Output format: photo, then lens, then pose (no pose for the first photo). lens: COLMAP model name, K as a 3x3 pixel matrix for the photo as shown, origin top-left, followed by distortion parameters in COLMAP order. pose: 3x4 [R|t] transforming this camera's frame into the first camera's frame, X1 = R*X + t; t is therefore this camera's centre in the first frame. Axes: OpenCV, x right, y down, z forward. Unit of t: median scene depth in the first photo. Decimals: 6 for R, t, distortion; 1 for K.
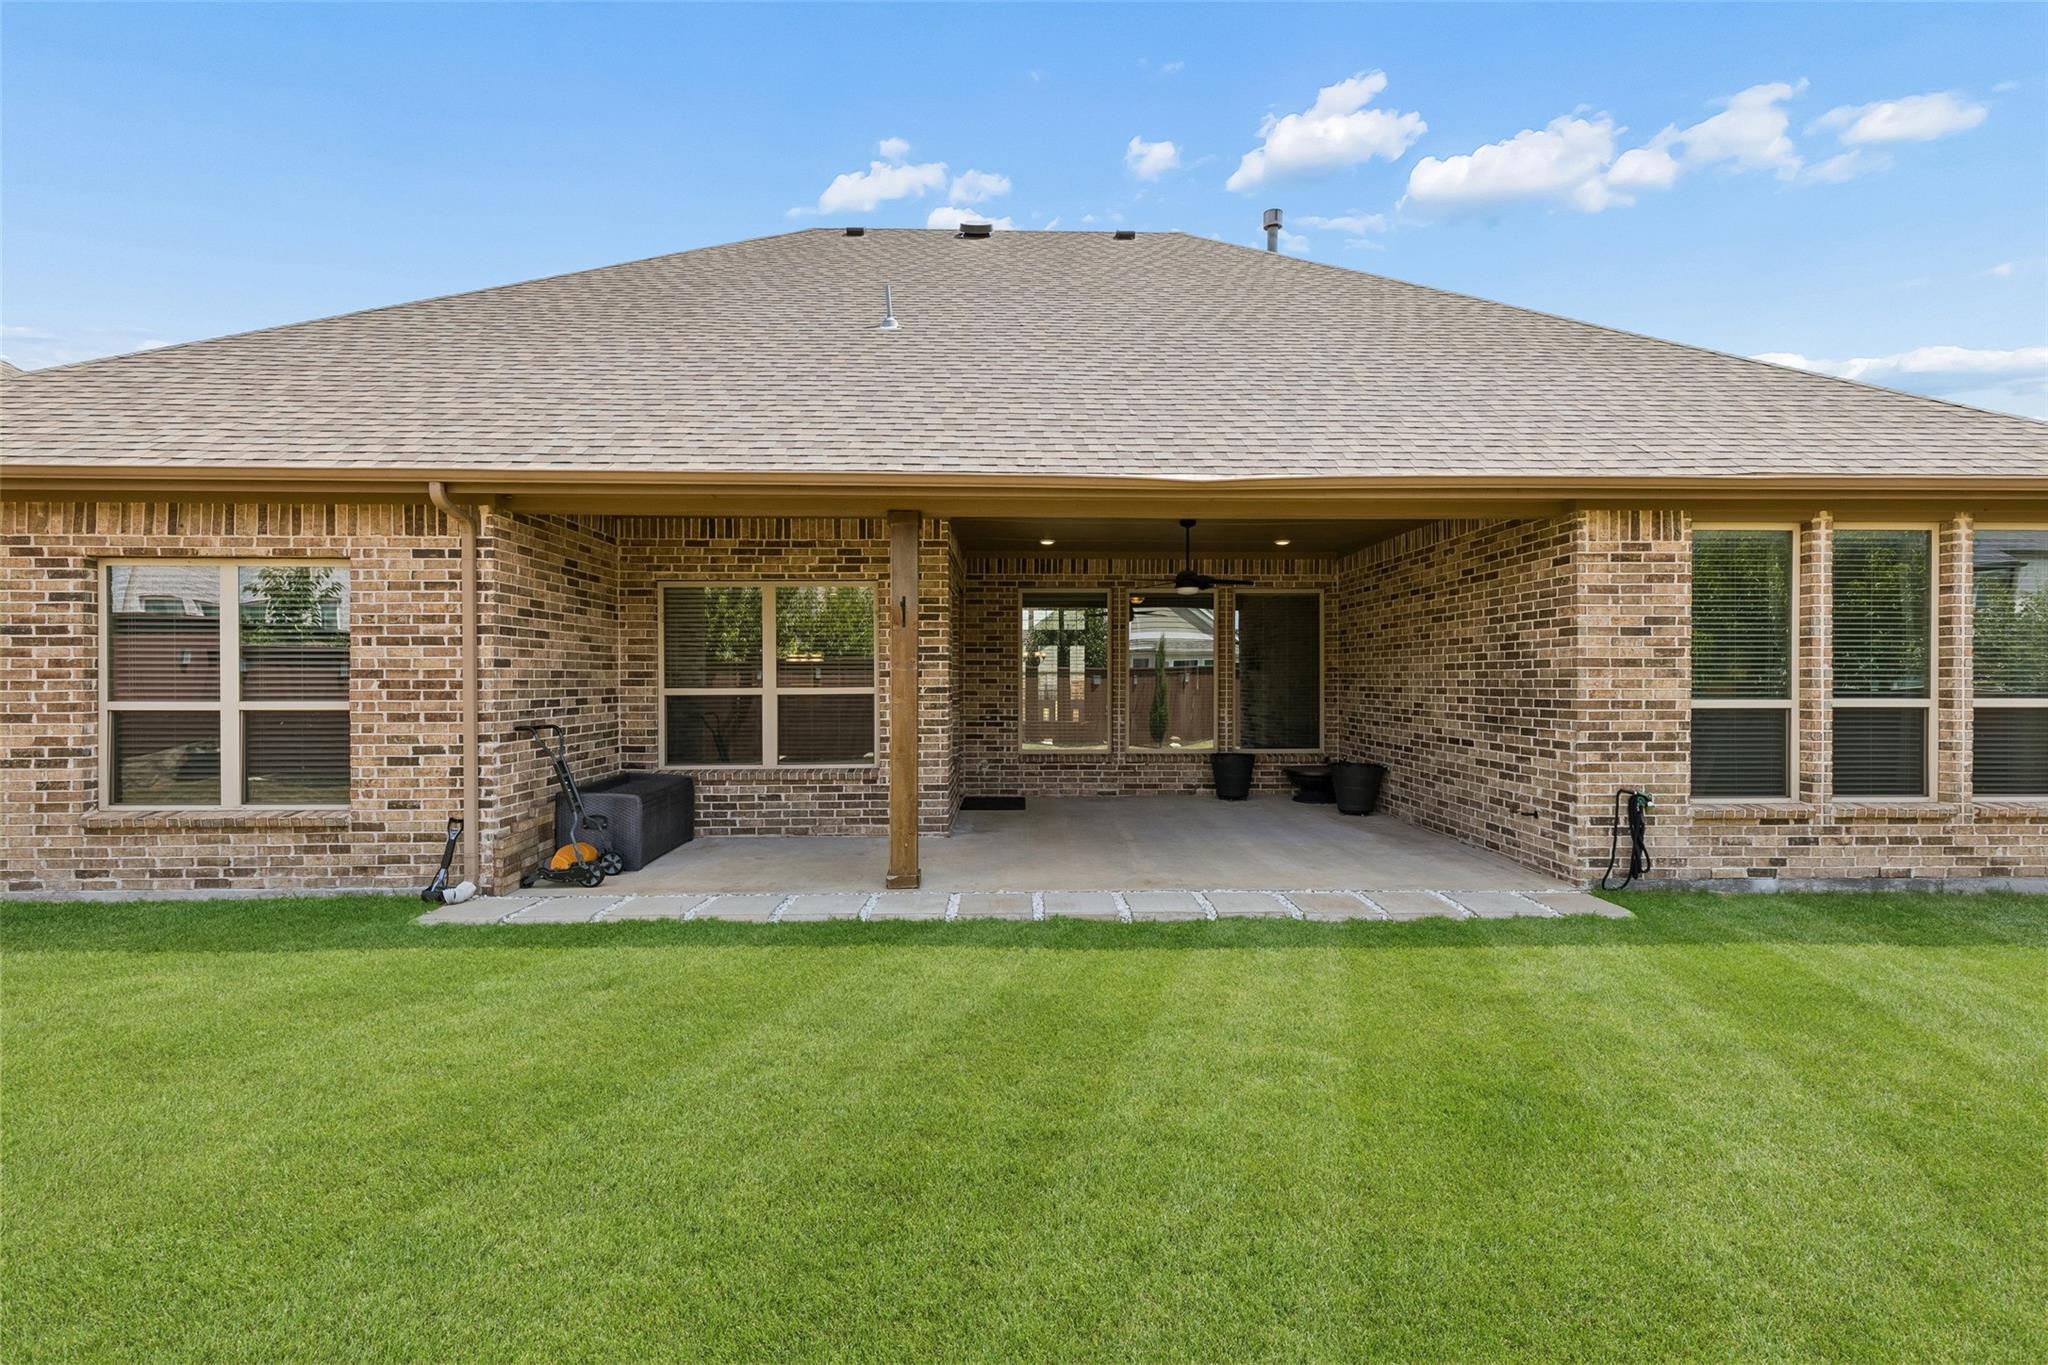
lens RADIAL K [[929.2, 0, 1032.5], [0, 929.2, 679.5], [0, 0, 1]] dist [0.005403, 0.000150]
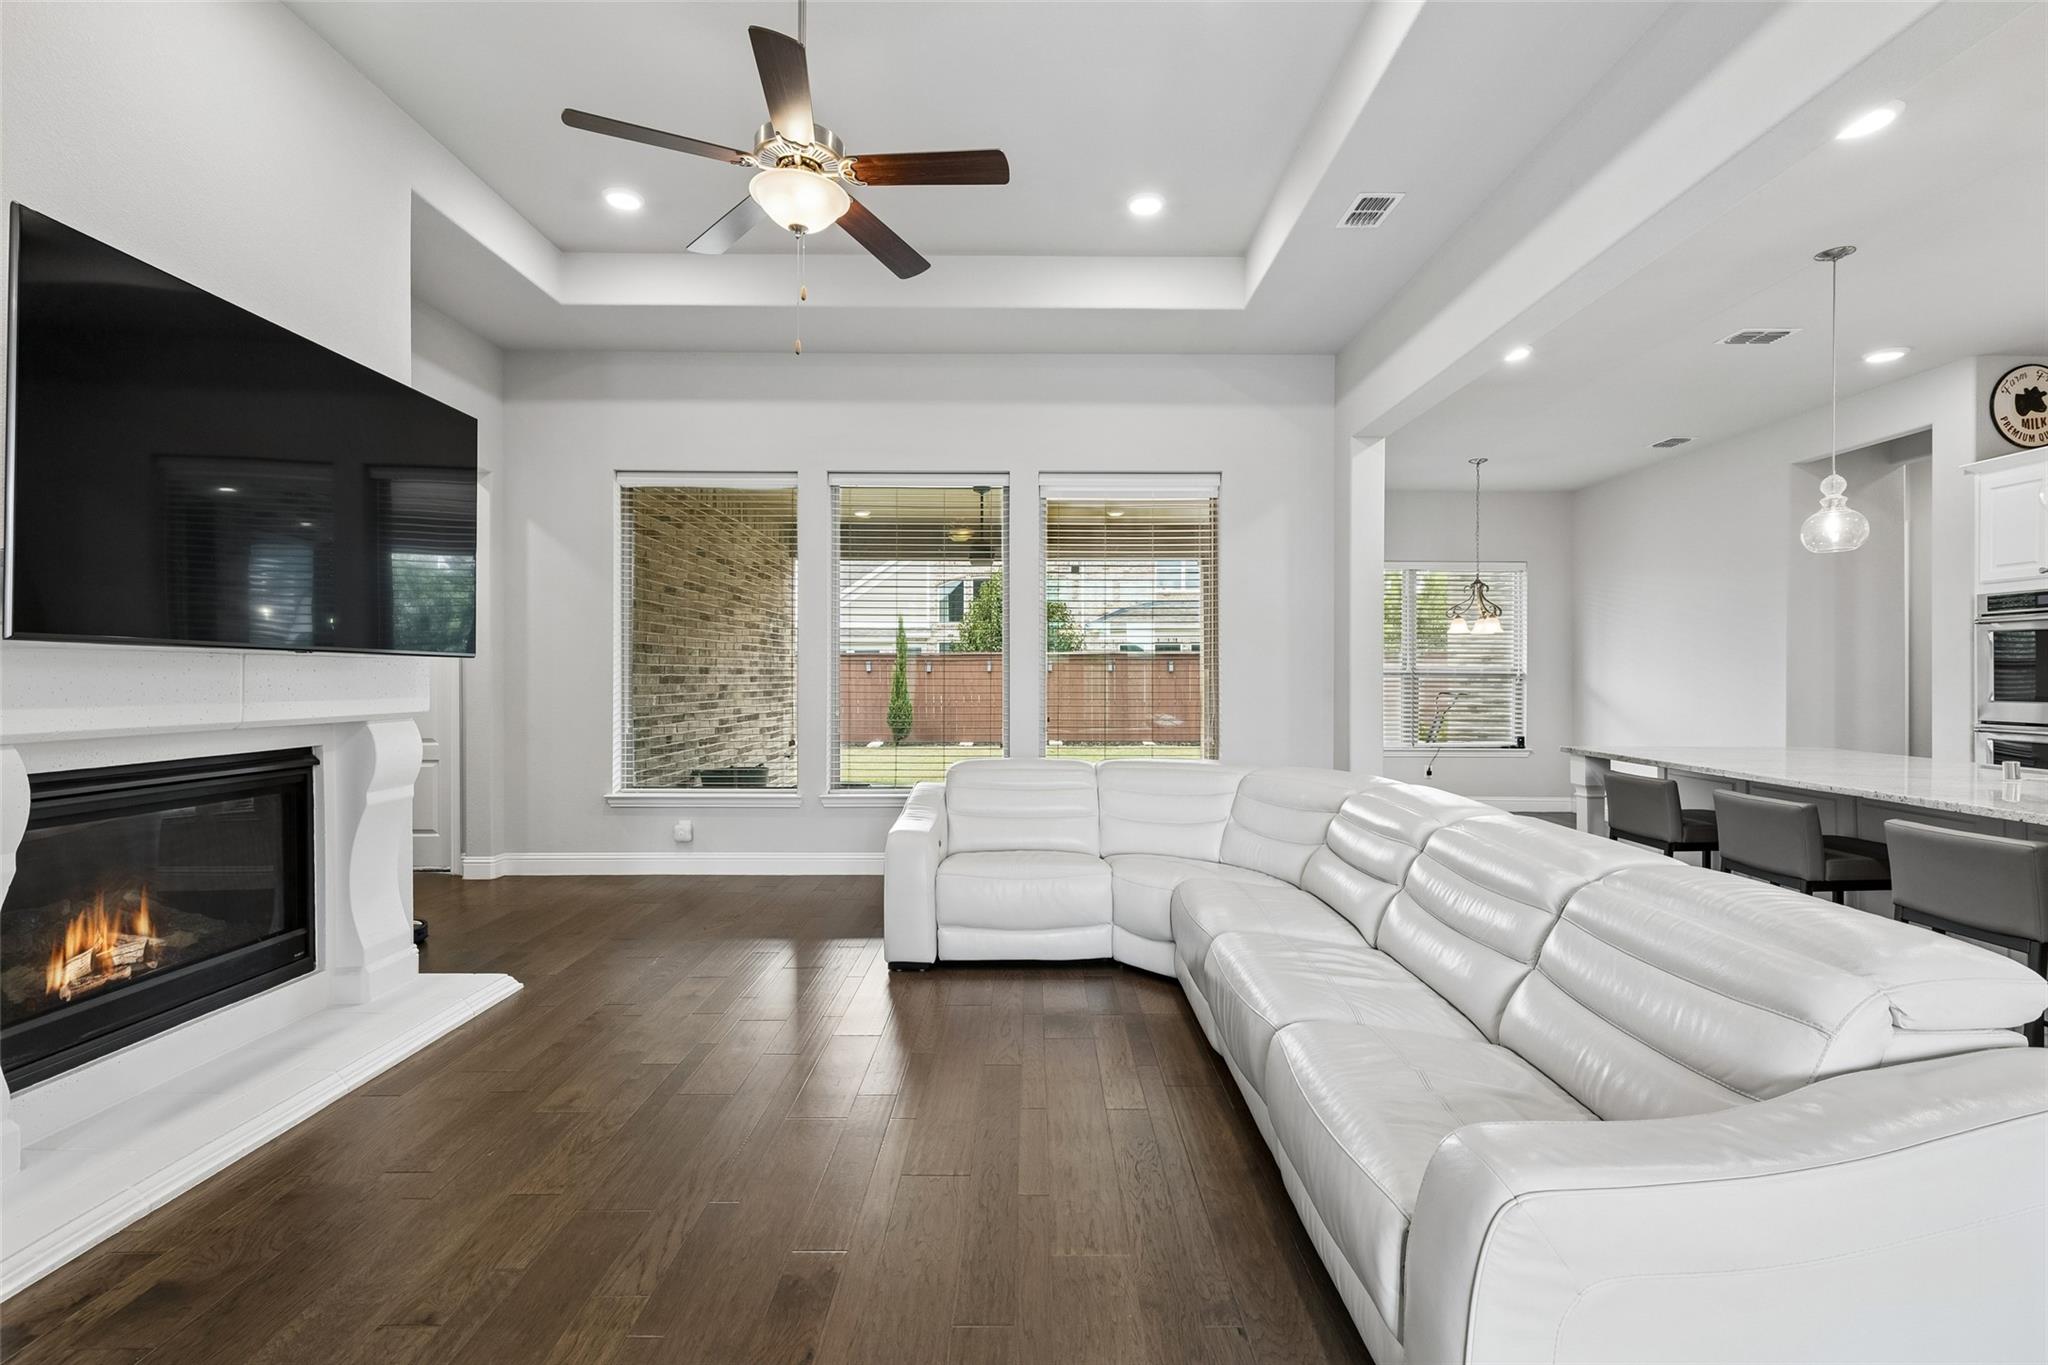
lens RADIAL K [[919.7, 0, 1030.0], [0, 919.7, 674.7], [0, 0, 1]] dist [-0.000211, -0.000132]
pose [[-0.999665, 0.001799, 0.025821, 0.130515], [0.001790, 0.999998, -0.000396, 0.022179], [-0.025822, -0.000349, -0.999666, 2.555588]]
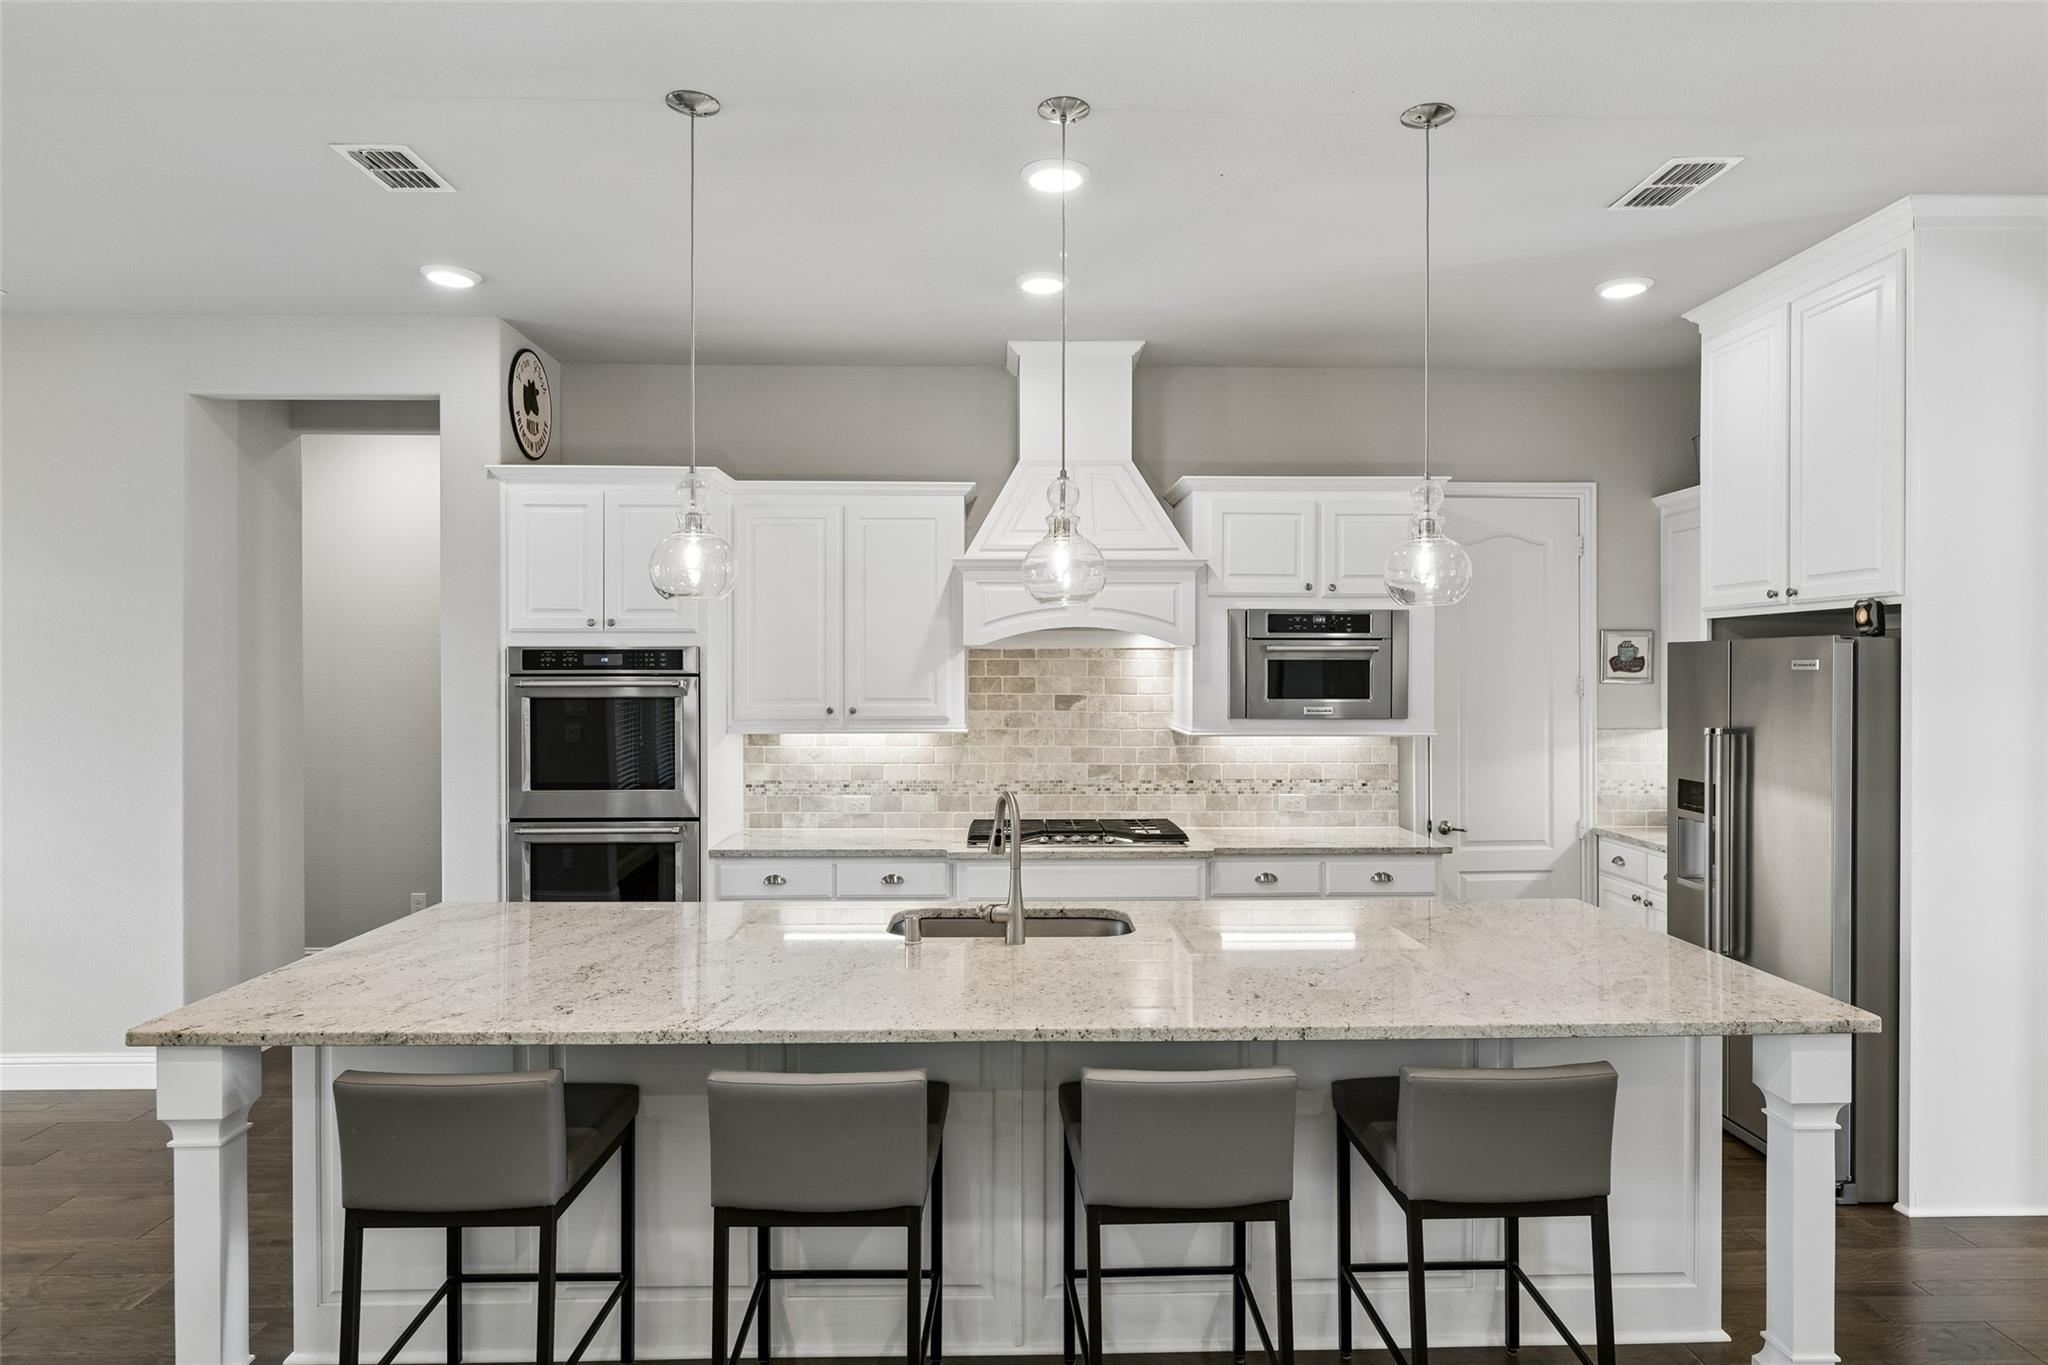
lens RADIAL K [[1172.5, 0, 1049.9], [0, 1172.5, 678.8], [0, 0, 1]] dist [0.003975, 0.000817]
pose [[0.012873, 0.008817, -0.999878, 0.088471], [-0.001629, 0.999960, 0.008797, -0.026043], [0.999916, 0.001515, 0.012887, 2.127457]]
